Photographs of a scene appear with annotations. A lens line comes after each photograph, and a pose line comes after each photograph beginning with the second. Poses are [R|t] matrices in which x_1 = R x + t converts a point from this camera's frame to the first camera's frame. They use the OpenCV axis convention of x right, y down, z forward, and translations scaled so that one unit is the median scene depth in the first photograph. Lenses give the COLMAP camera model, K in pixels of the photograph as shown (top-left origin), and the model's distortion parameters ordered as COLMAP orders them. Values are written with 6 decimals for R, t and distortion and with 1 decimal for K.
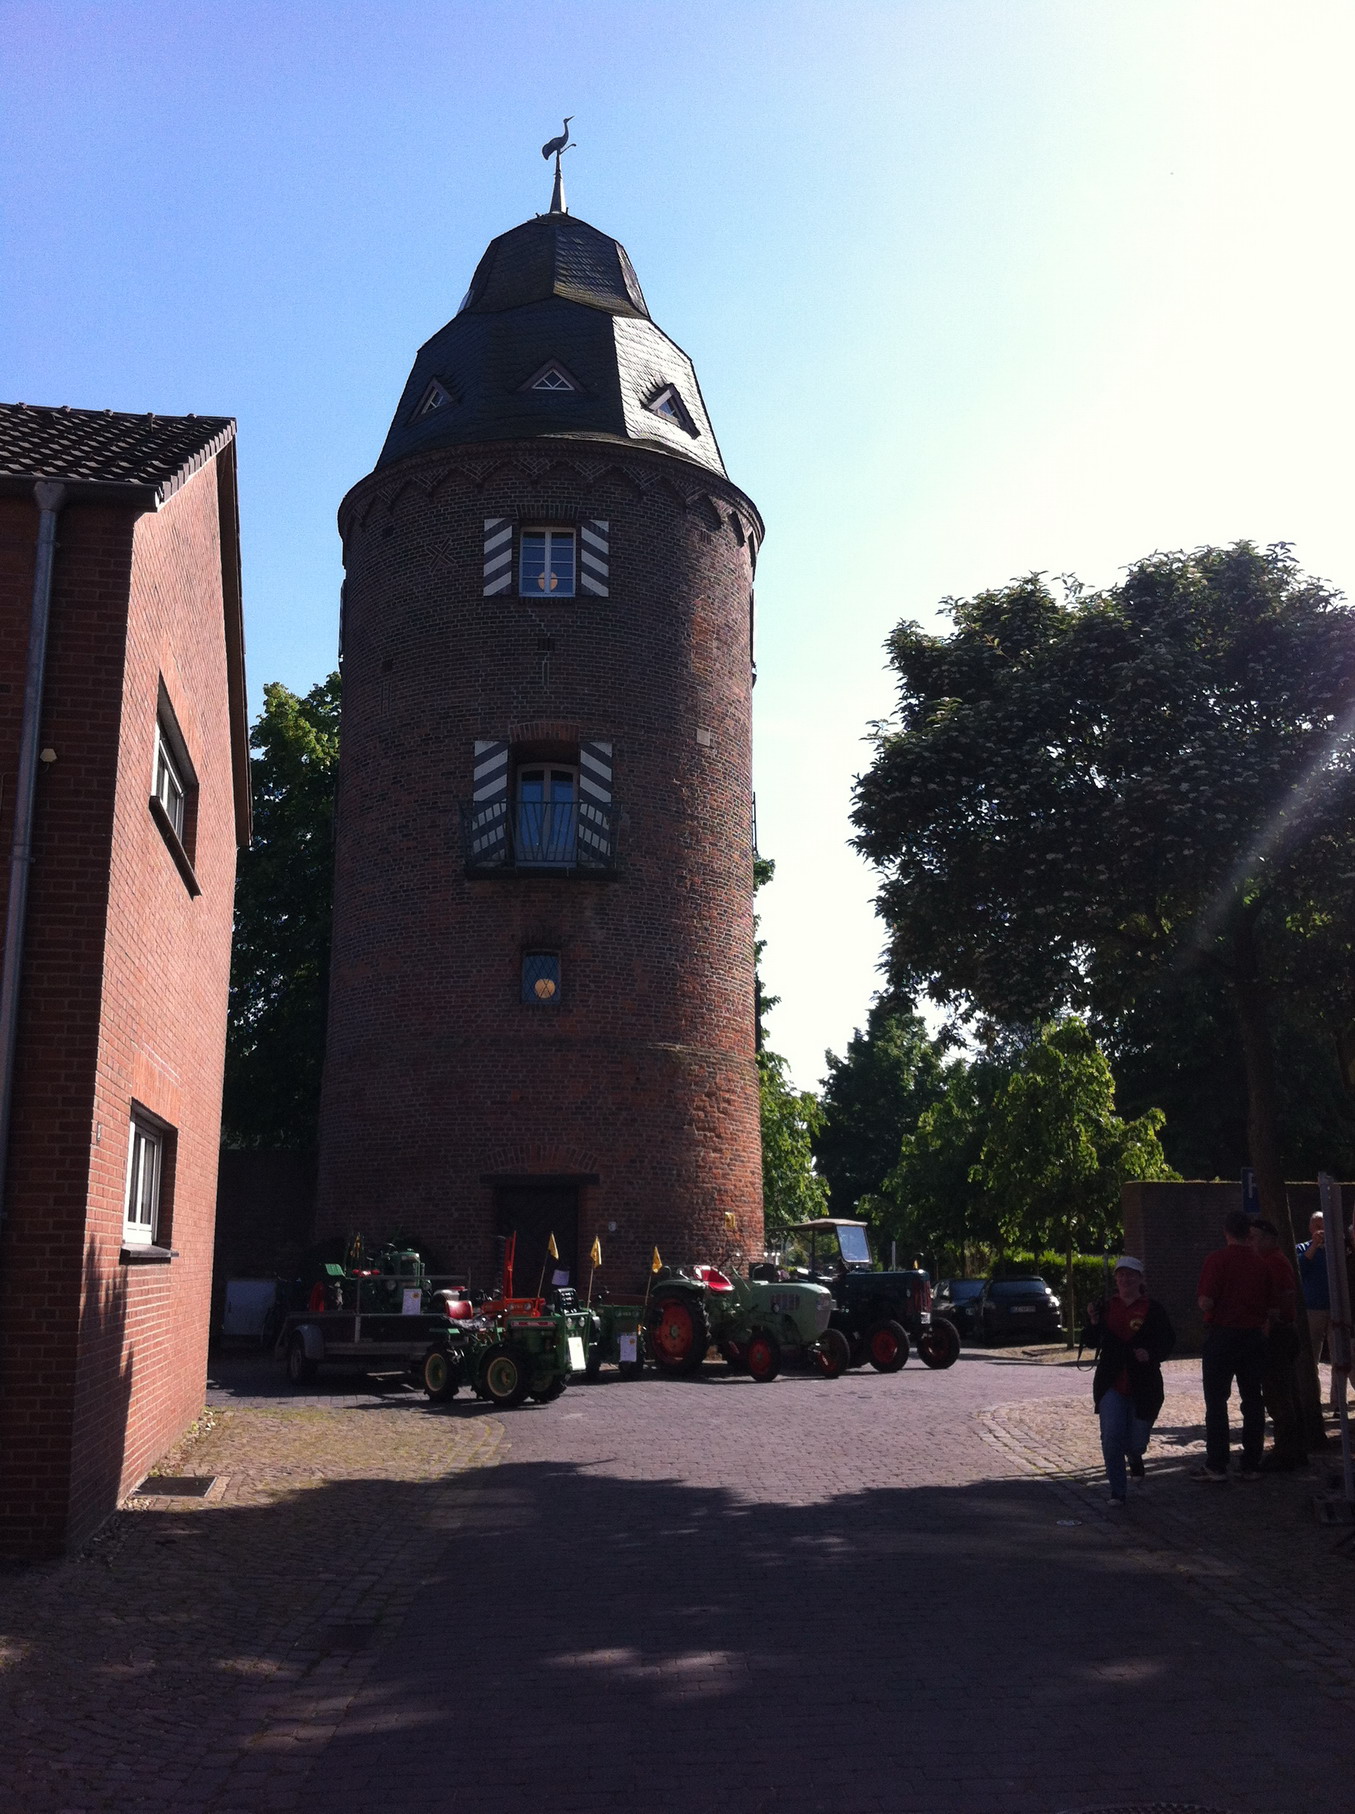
lens RADIAL K [[1833.4, 0, 718.8], [0, 1833.4, 954.7], [0, 0, 1]] dist [0.129064, -0.357605]
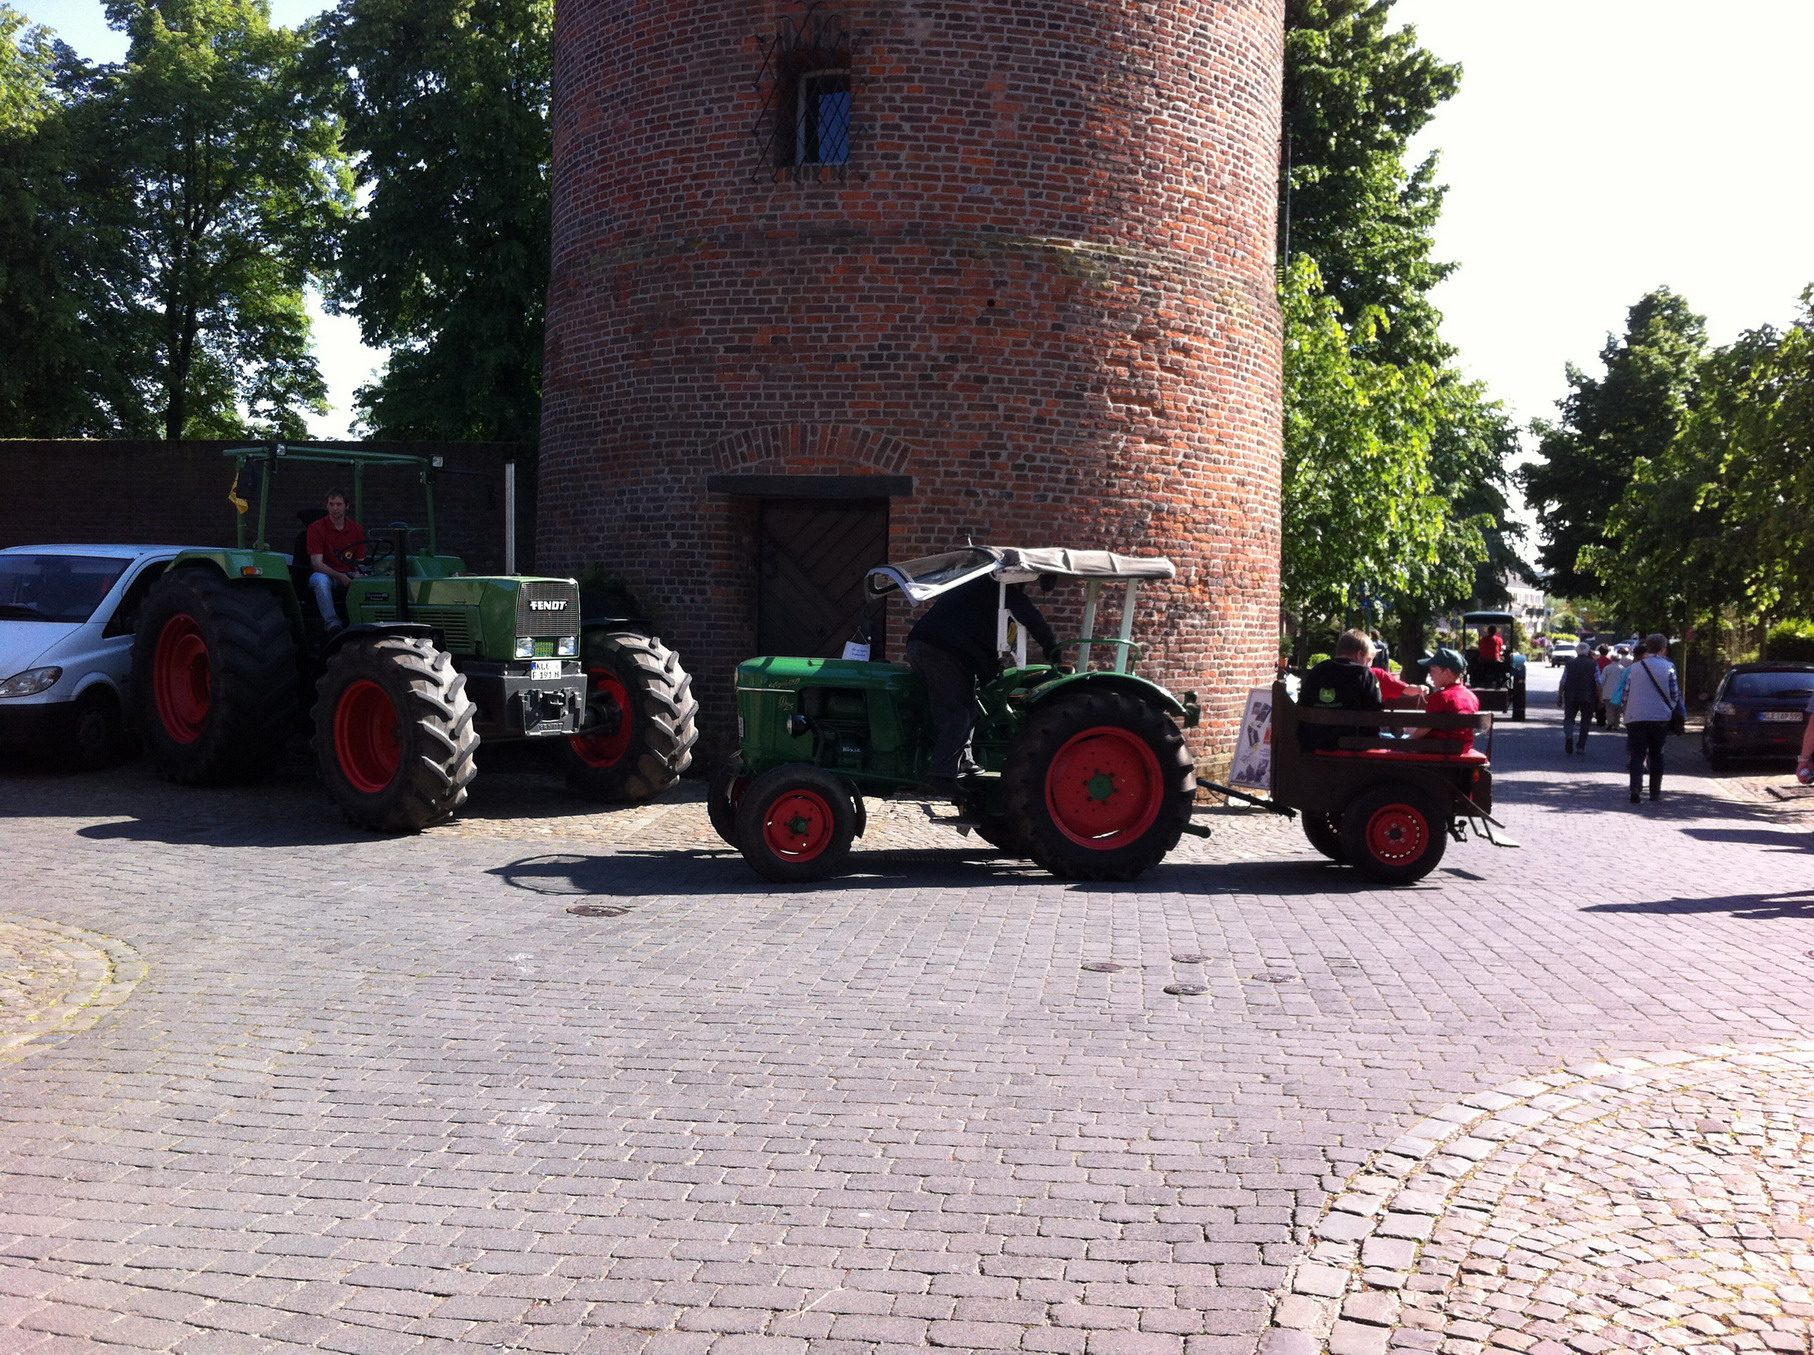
lens RADIAL K [[1707.2, 0, 896.8], [0, 1707.2, 742.1], [0, 0, 1]] dist [0.115148, -0.352369]
pose [[0.940469, 0.048838, -0.336351, 0.104877], [0.031967, 0.972525, 0.230595, 0.073793], [0.338371, -0.227620, 0.913068, 0.479406]]
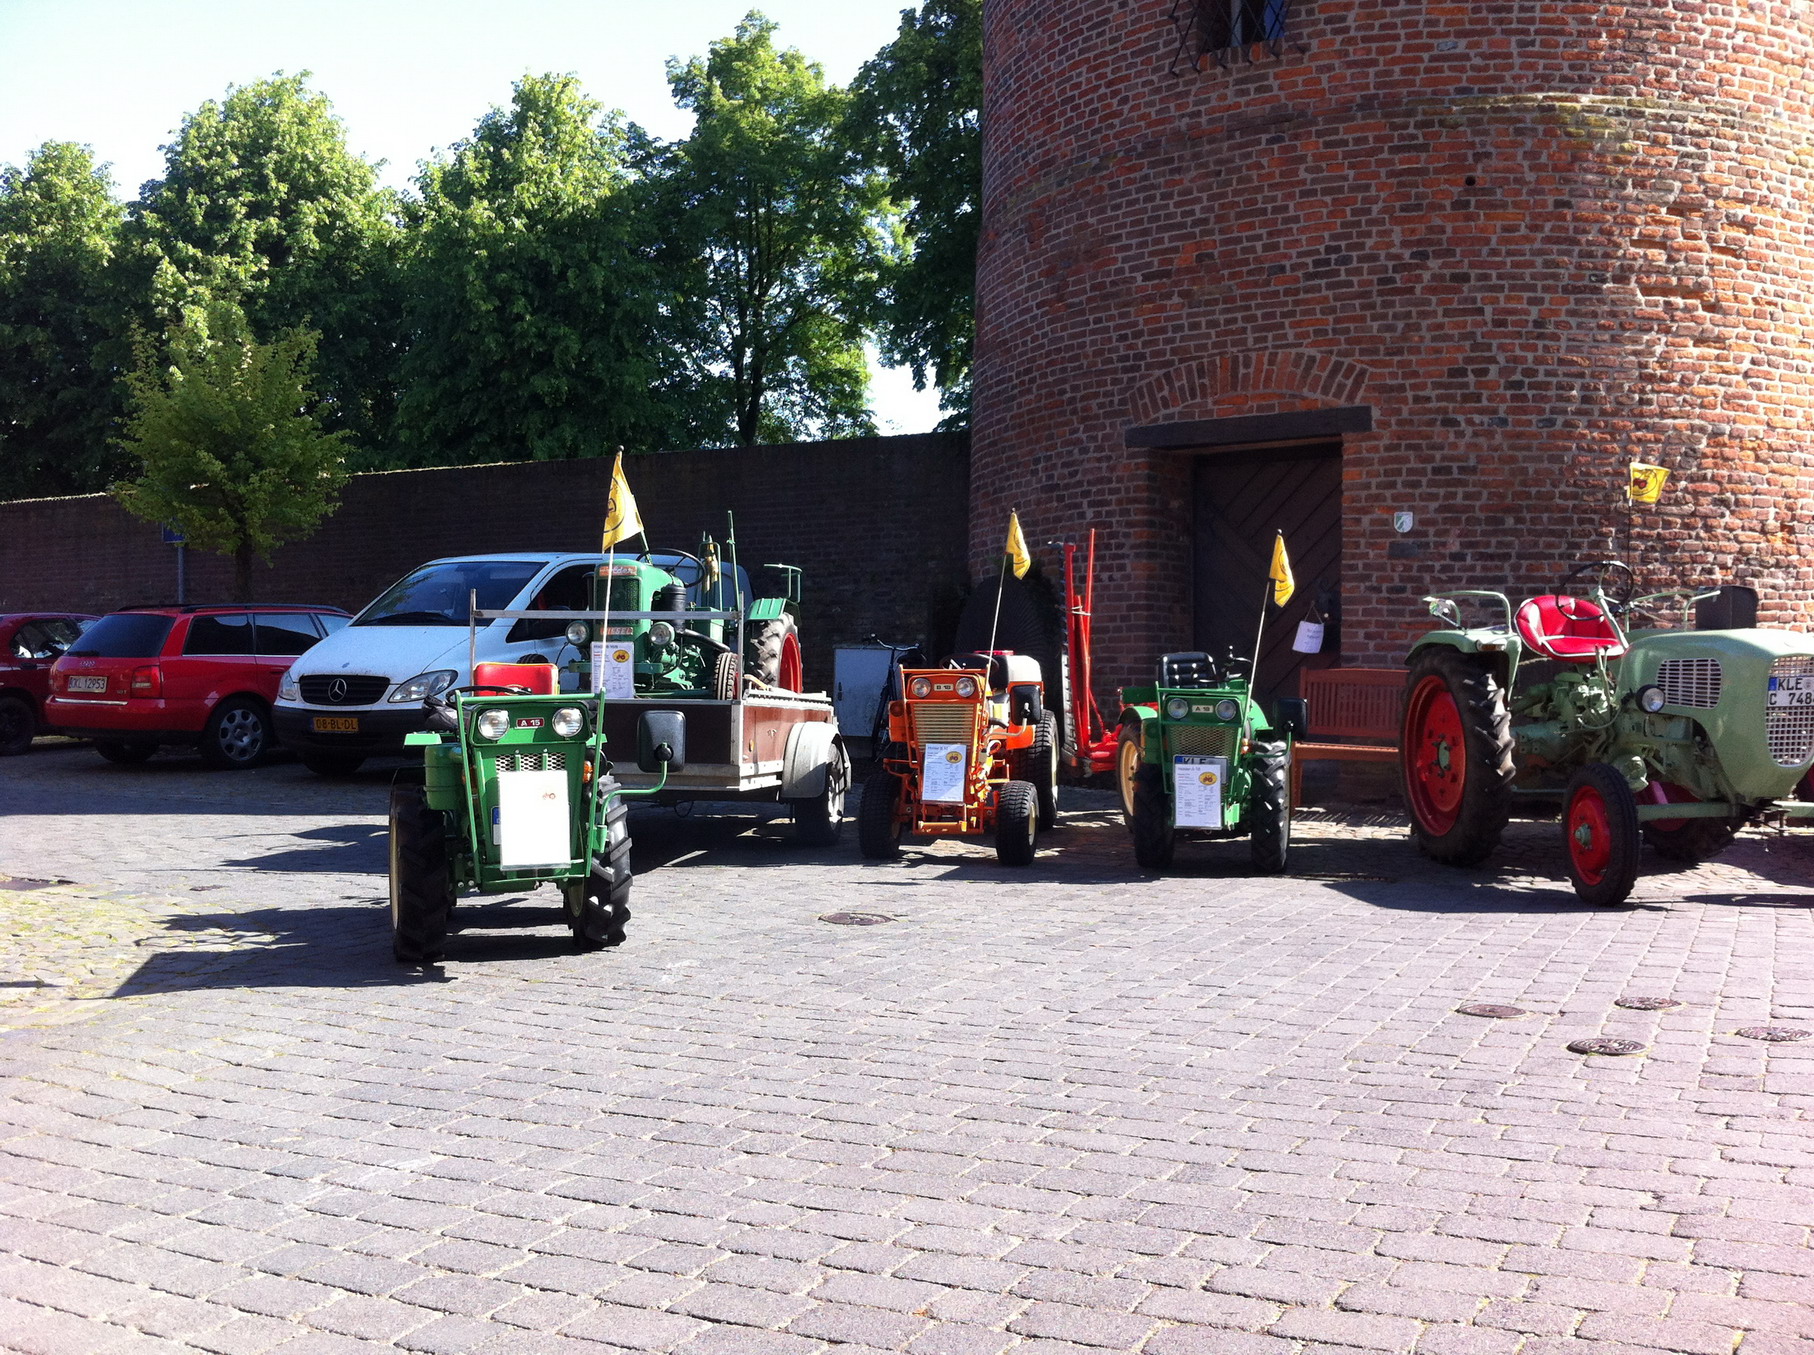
lens RADIAL K [[1718.4, 0, 946.5], [0, 1718.4, 746.8], [0, 0, 1]] dist [0.054972, -0.224802]
pose [[0.774623, 0.020712, -0.632084, 0.115223], [0.109303, 0.980038, 0.166066, 0.113752], [0.622906, -0.197727, 0.756897, 0.574712]]
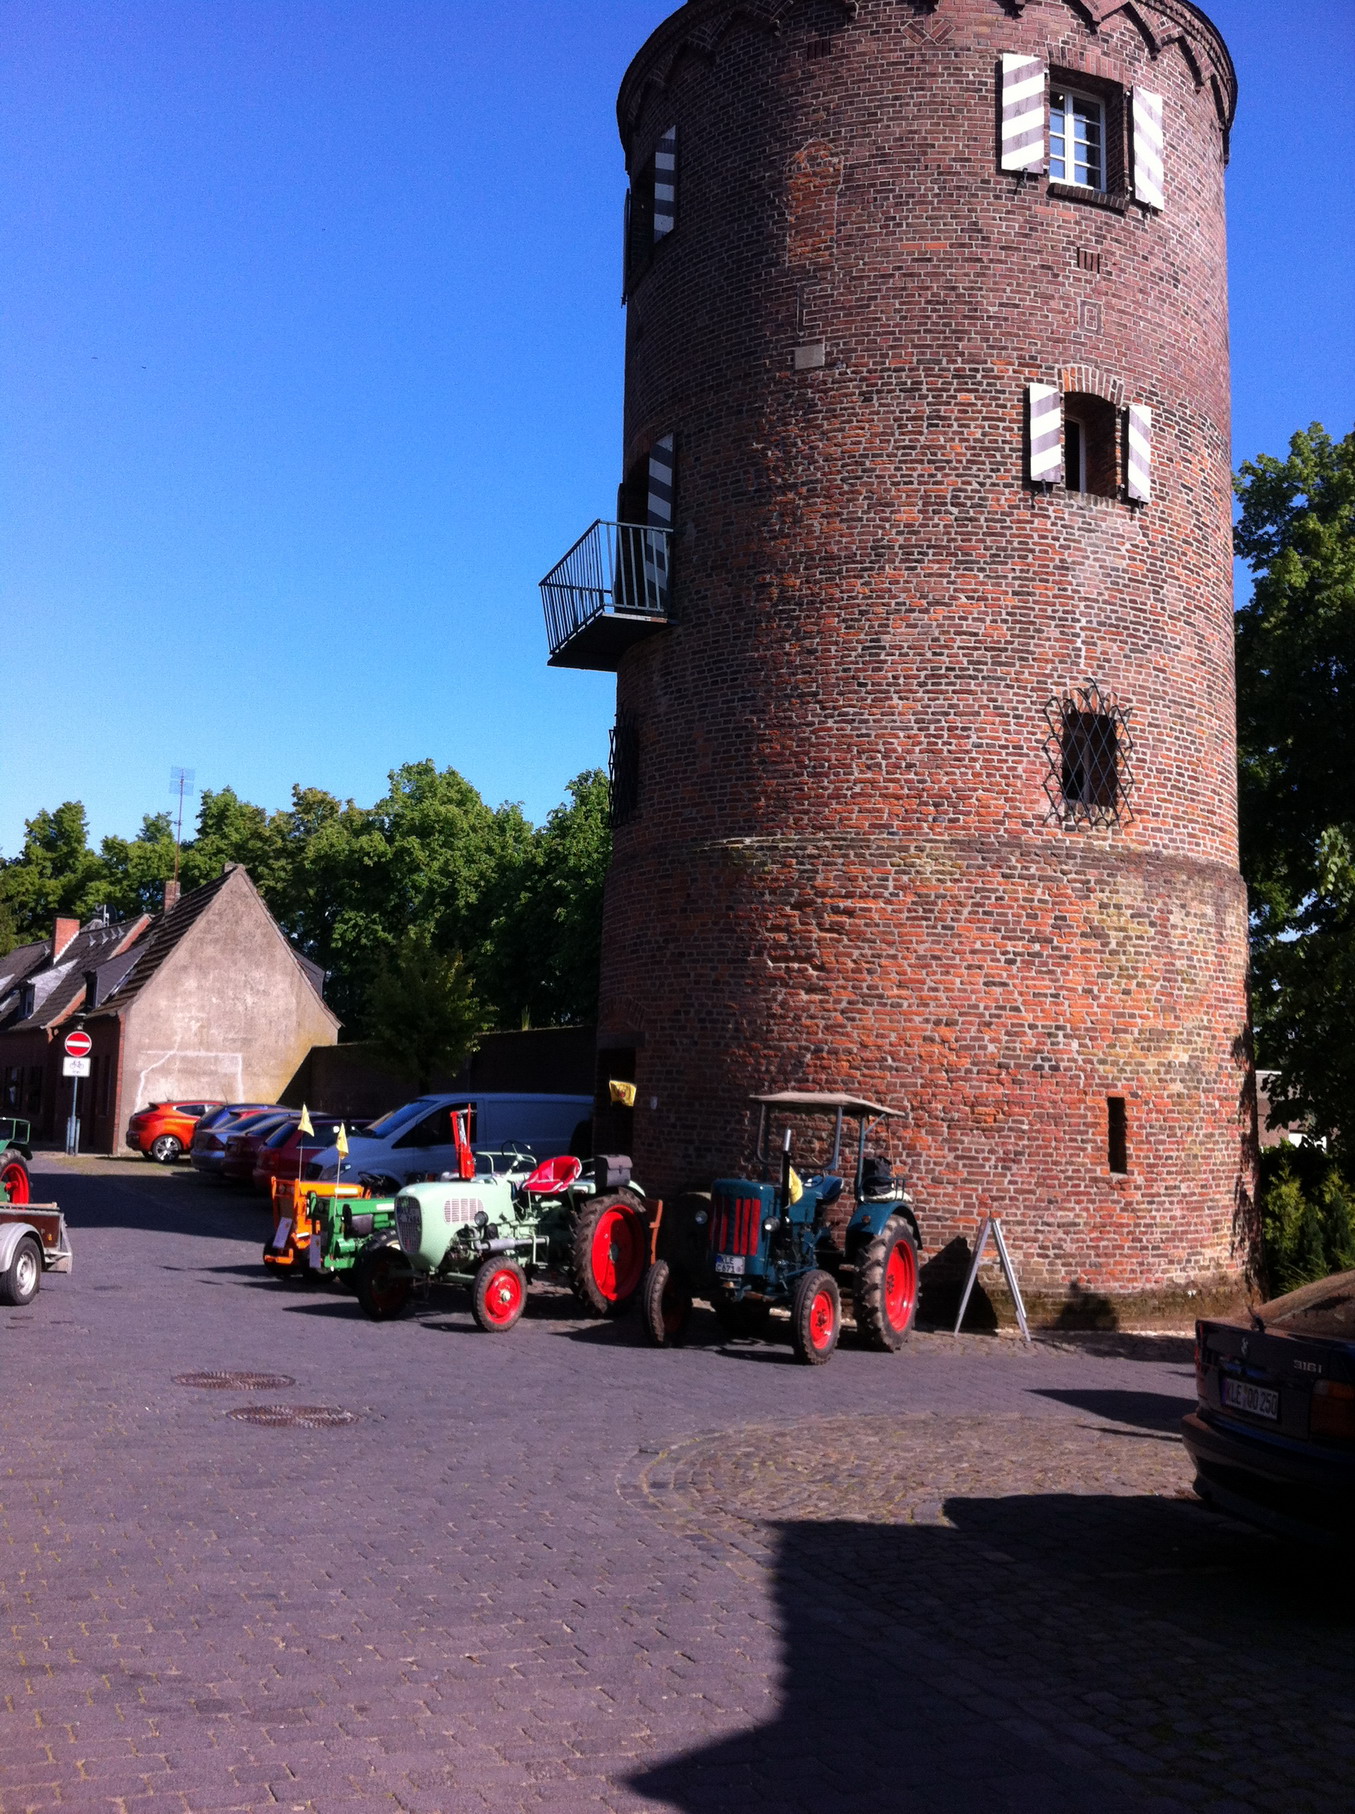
lens RADIAL K [[1912.9, 0, 640.0], [0, 1912.9, 965.4], [0, 0, 1]] dist [0.085875, -0.007146]
pose [[0.195416, -0.074974, -0.977850, 0.645453], [0.117652, 0.991665, -0.052521, 0.126369], [0.973638, -0.104782, 0.202608, 0.807131]]
